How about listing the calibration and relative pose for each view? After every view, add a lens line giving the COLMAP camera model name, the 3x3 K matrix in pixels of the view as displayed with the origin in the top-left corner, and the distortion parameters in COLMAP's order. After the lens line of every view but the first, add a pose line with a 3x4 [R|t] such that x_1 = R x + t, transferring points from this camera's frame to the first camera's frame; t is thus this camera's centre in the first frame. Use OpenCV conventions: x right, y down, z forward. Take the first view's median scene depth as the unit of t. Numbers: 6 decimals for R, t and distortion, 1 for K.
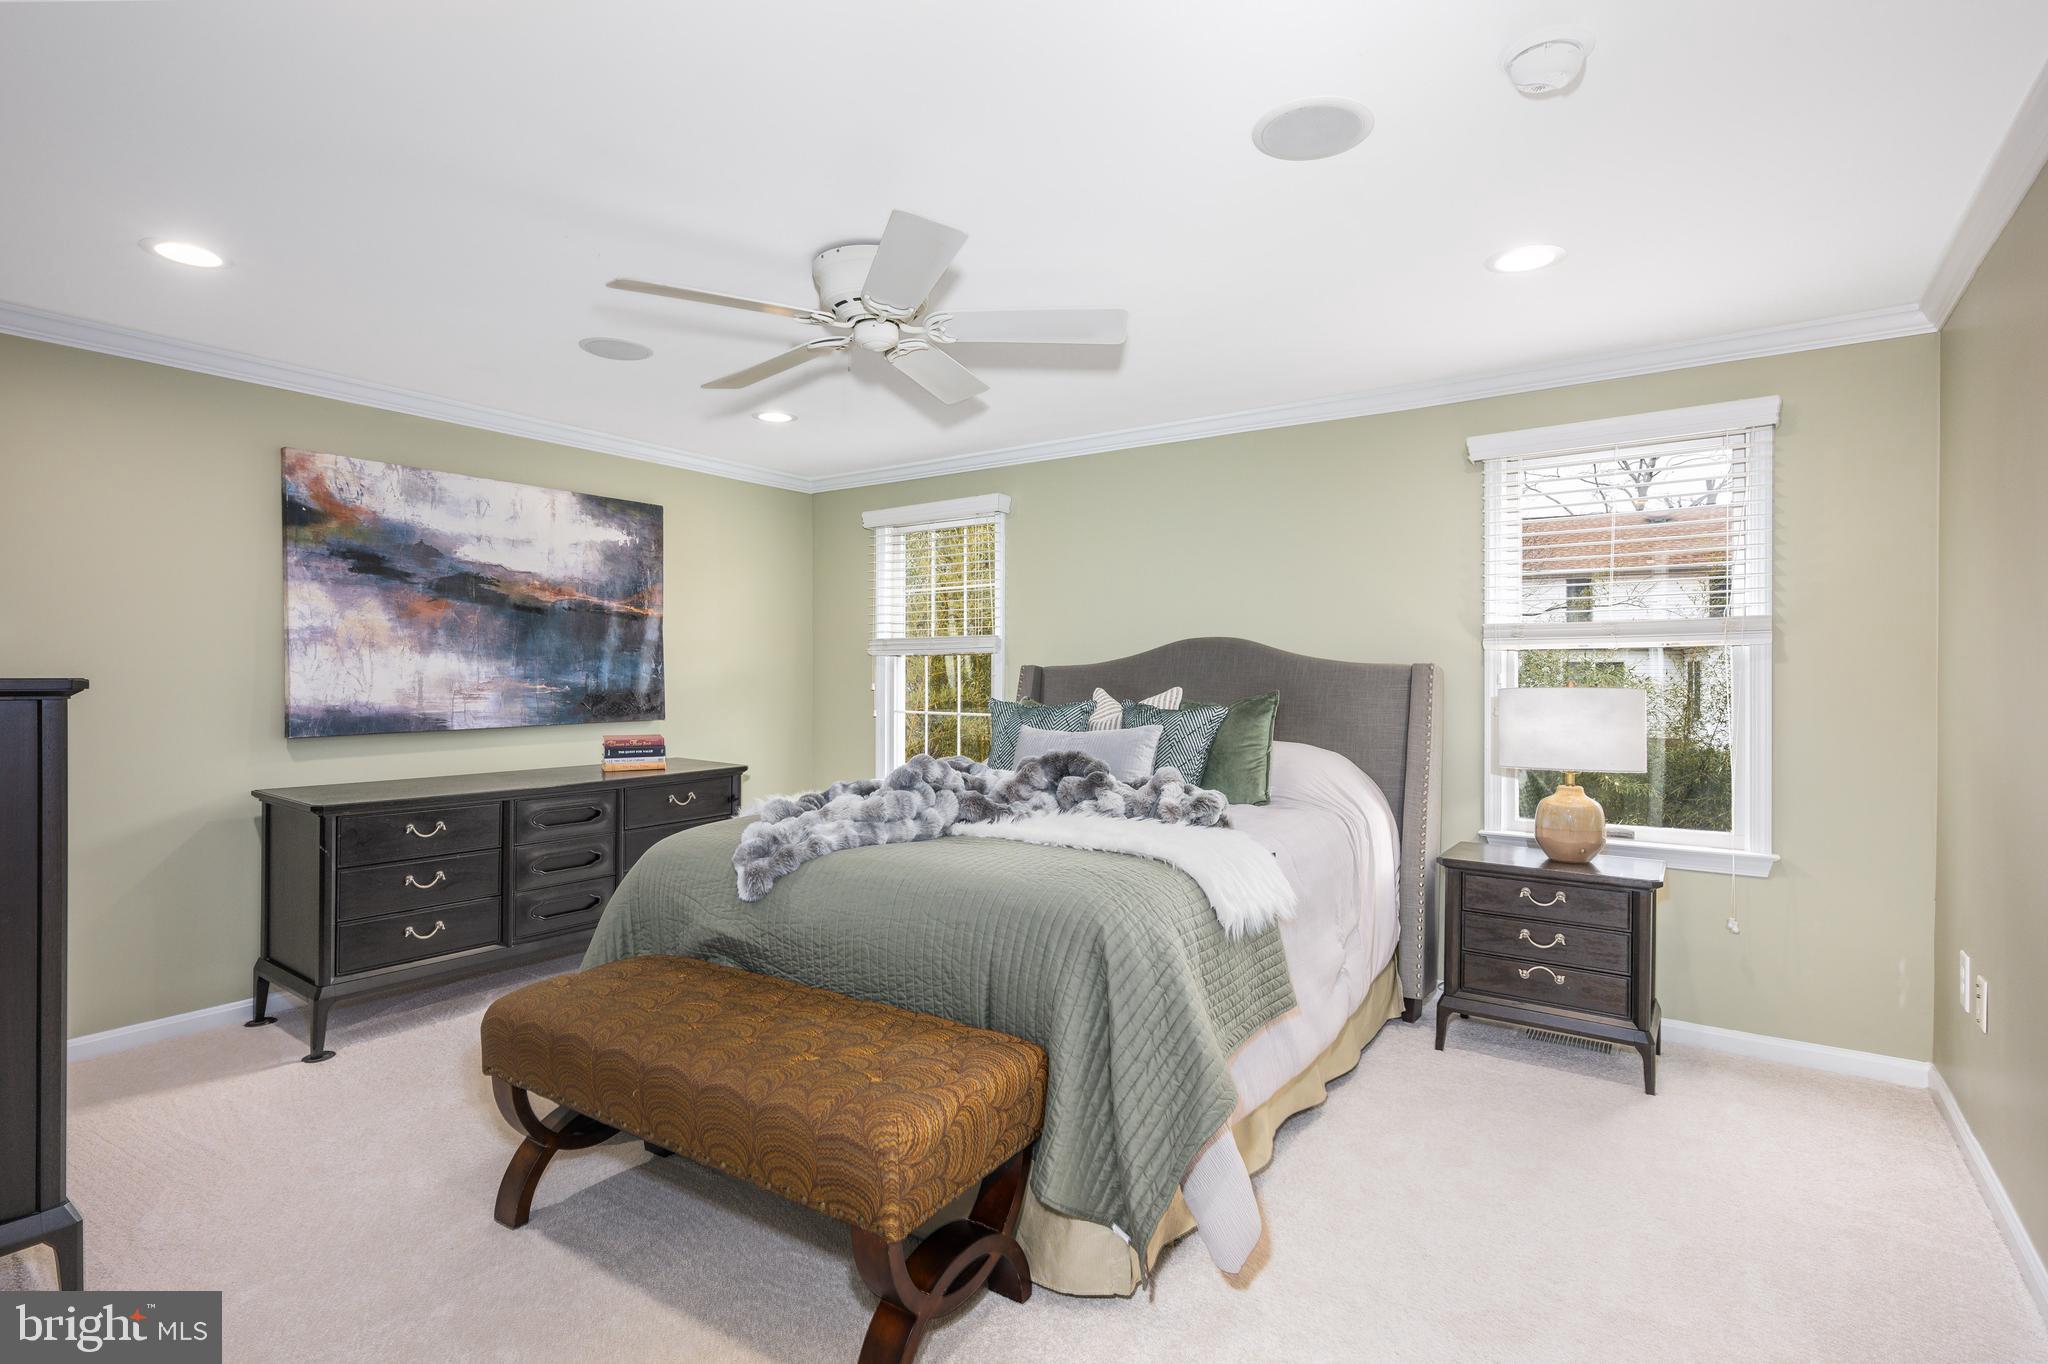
lens RADIAL K [[997.5, 0, 1022.6], [0, 997.5, 665.4], [0, 0, 1]] dist [0.000409, 0.001145]
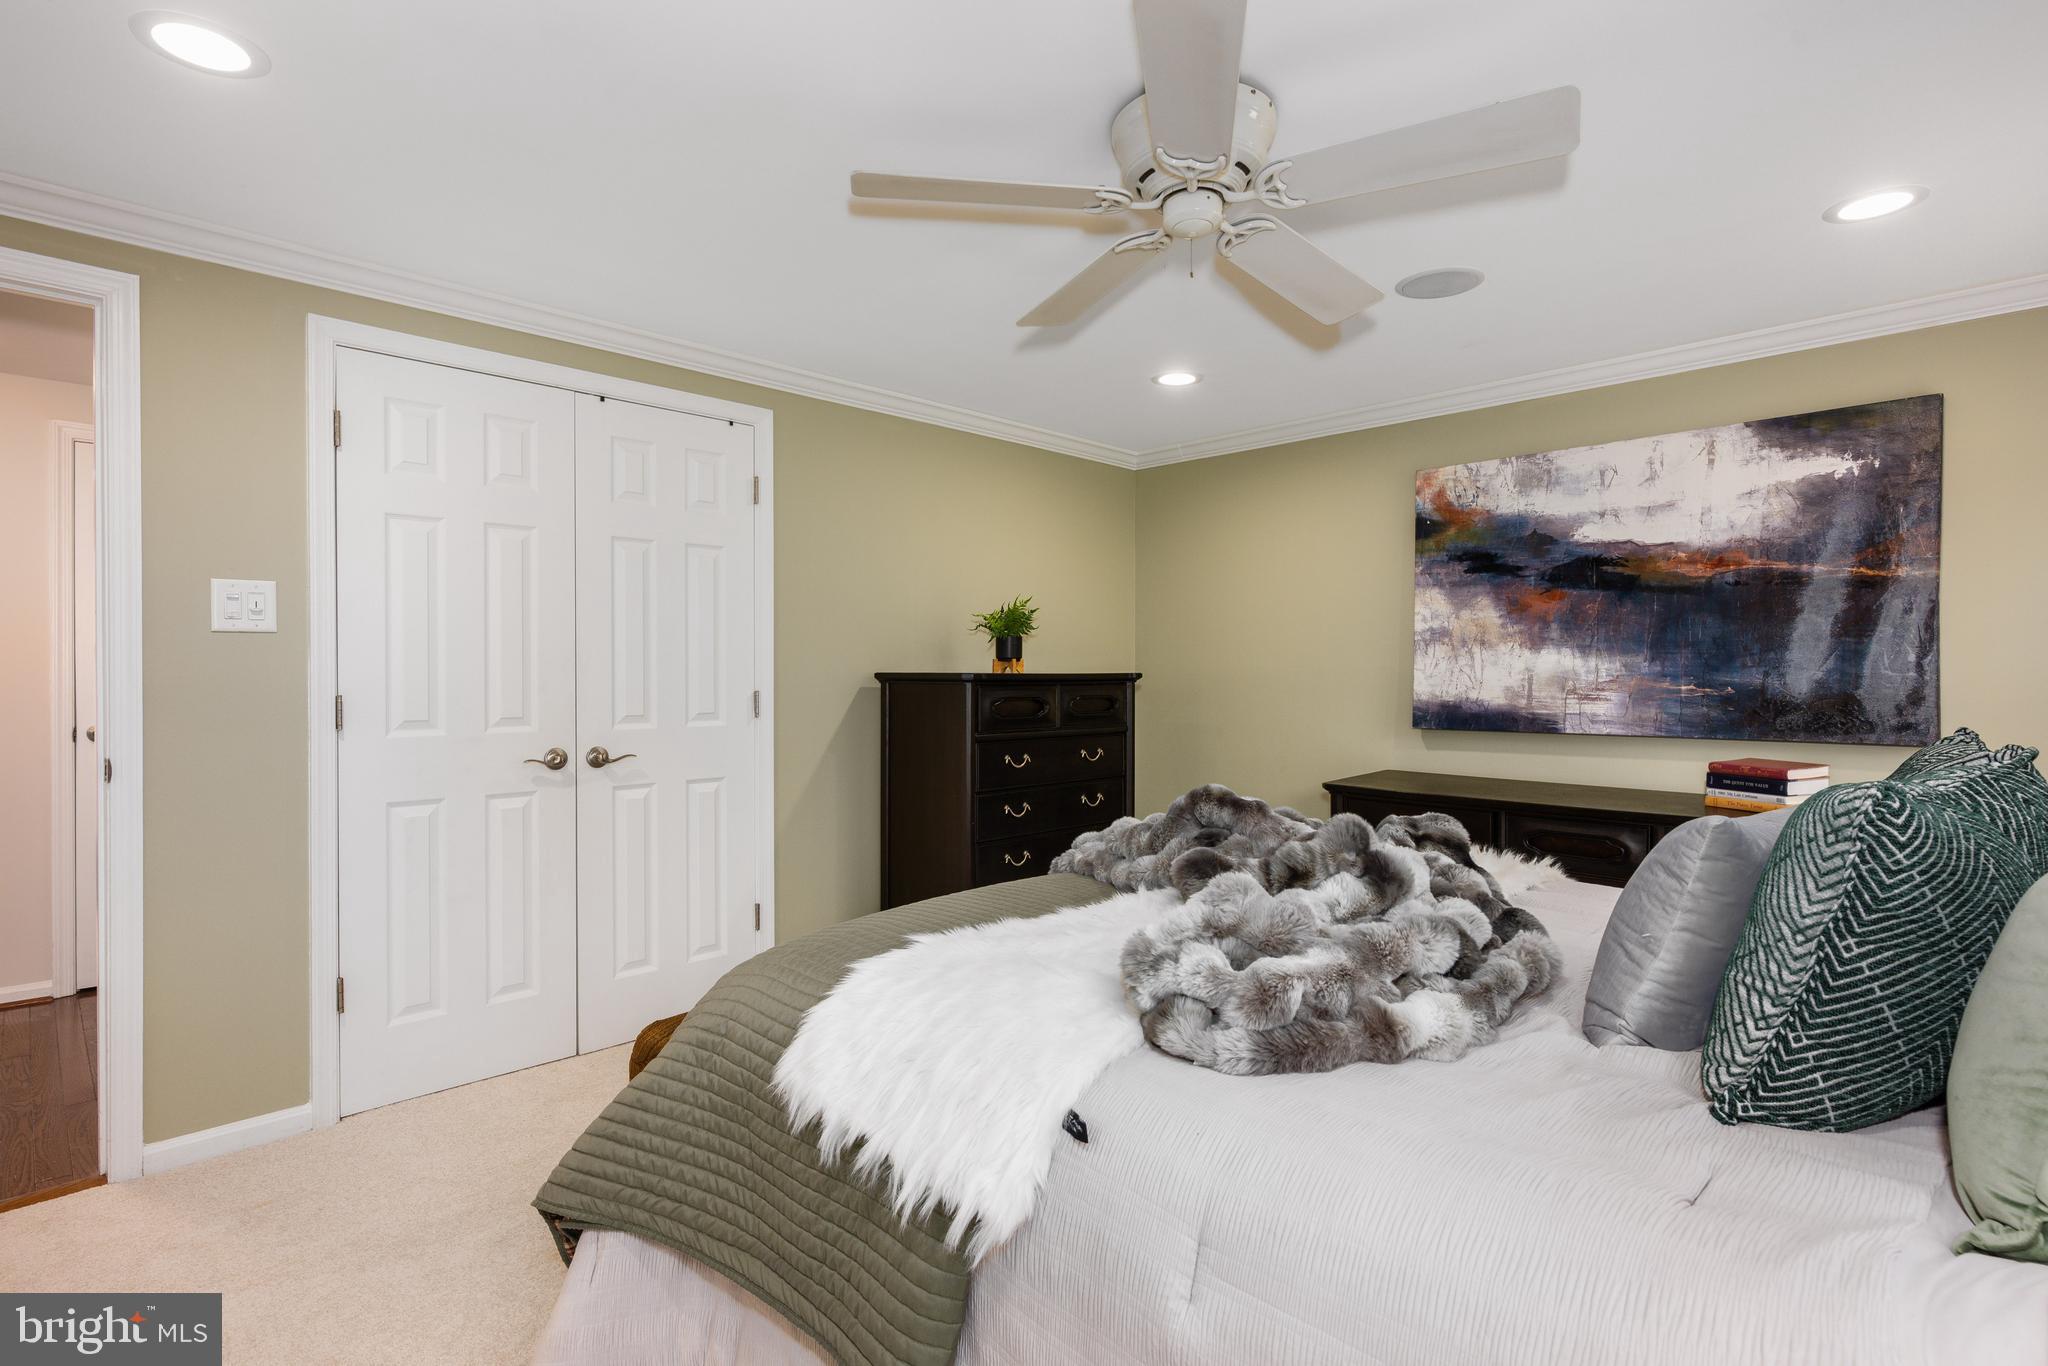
lens RADIAL K [[997.5, 0, 1022.6], [0, 997.5, 666.4], [0, 0, 1]] dist [0.000409, 0.001145]
pose [[-0.172966, -0.004257, -0.984919, 0.405735], [0.009612, 0.999936, -0.006009, 0.004892], [0.984881, -0.010507, -0.172914, 0.676935]]
